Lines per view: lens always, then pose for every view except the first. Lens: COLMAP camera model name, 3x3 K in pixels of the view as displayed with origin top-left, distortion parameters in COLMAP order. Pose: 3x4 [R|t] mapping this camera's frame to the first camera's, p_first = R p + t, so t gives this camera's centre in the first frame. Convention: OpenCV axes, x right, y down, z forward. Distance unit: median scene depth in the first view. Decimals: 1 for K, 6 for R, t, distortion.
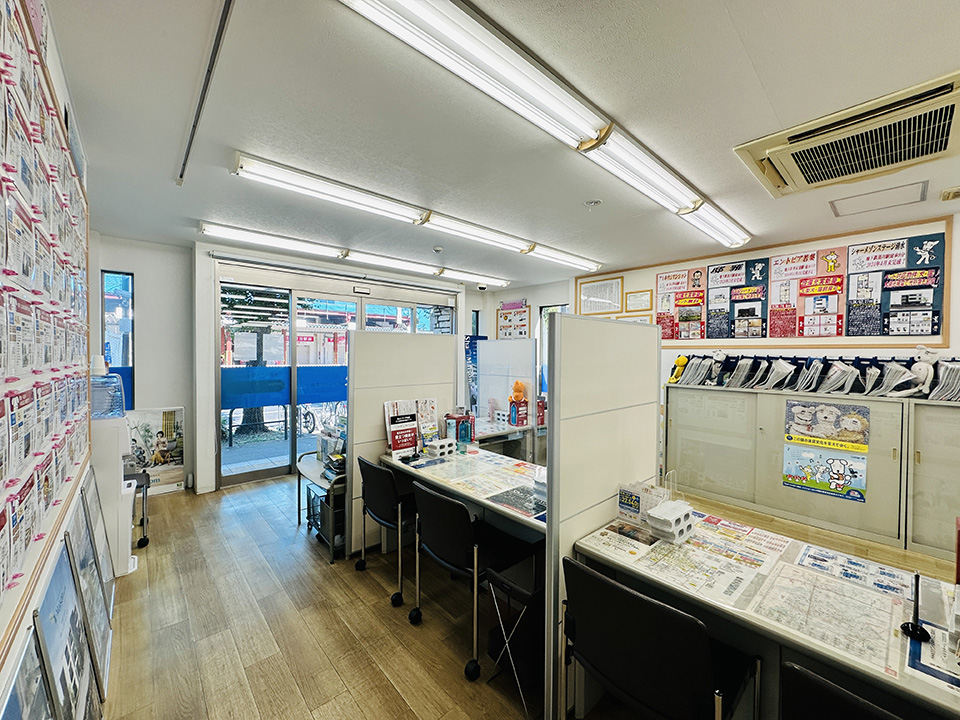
lens RADIAL K [[383.3, 0, 480.2], [0, 383.3, 358.5], [0, 0, 1]] dist [-0.002062, 0.000168]
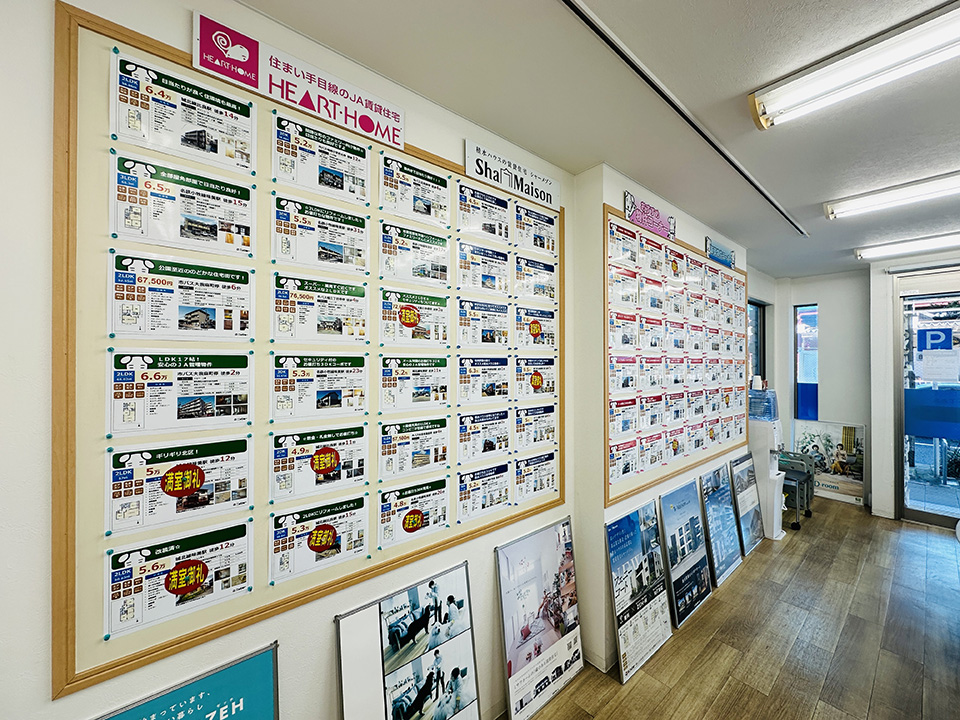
lens RADIAL K [[383.3, 0, 480.2], [0, 383.3, 358.5], [0, 0, 1]] dist [-0.002062, 0.000168]
pose [[-0.031817, -0.015350, -0.999376, 0.296263], [-0.013780, 0.999794, -0.014918, -0.023017], [0.999399, 0.013296, -0.032022, 0.005678]]
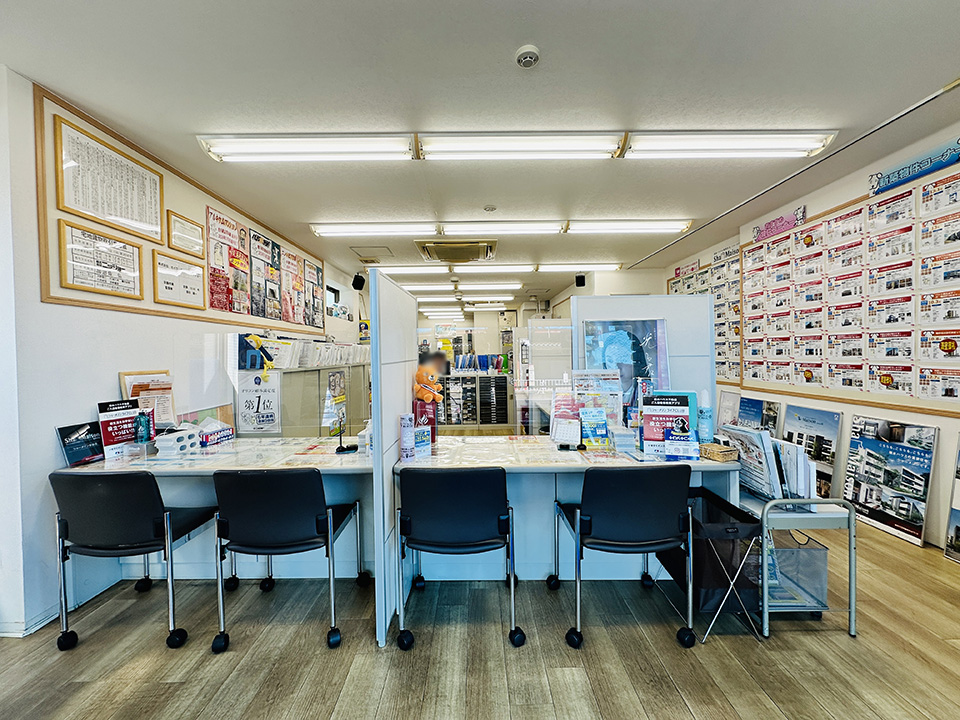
lens RADIAL K [[383.3, 0, 480.2], [0, 383.3, 358.5], [0, 0, 1]] dist [-0.002062, 0.000168]
pose [[-0.748484, -0.002781, 0.663147, -0.363693], [0.020772, 0.999402, 0.027637, 0.032201], [-0.662828, 0.034461, -0.747978, 1.411778]]
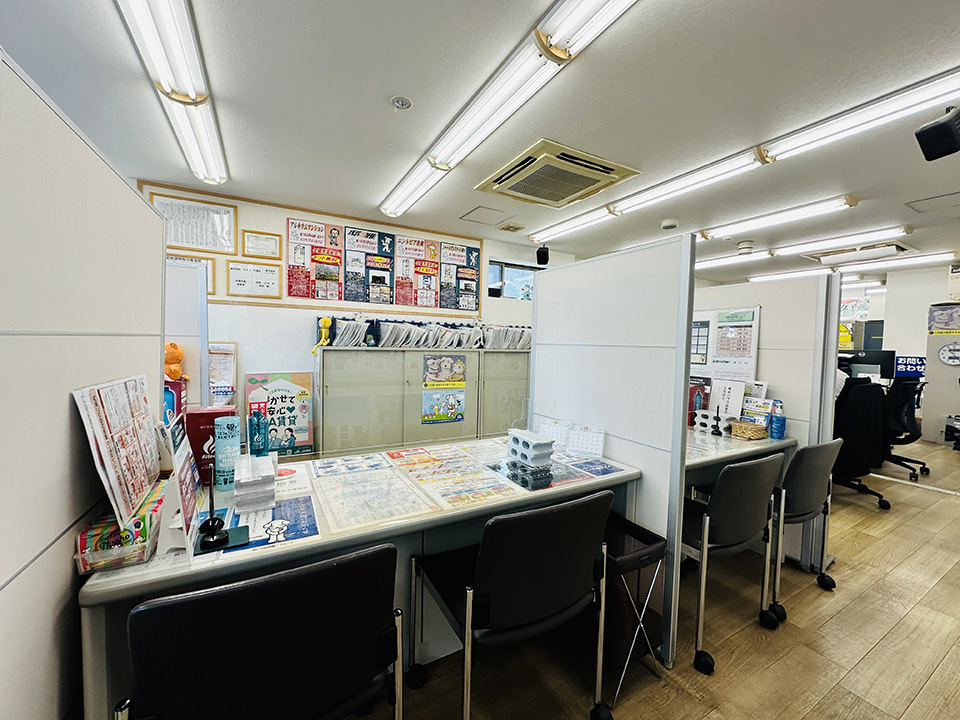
lens RADIAL K [[383.3, 0, 480.2], [0, 383.3, 358.5], [0, 0, 1]] dist [-0.002062, 0.000168]
pose [[0.225871, -0.041687, 0.973265, -0.320454], [-0.006343, 0.999000, 0.044261, 0.055272], [-0.974137, -0.016170, 0.225381, 0.473953]]
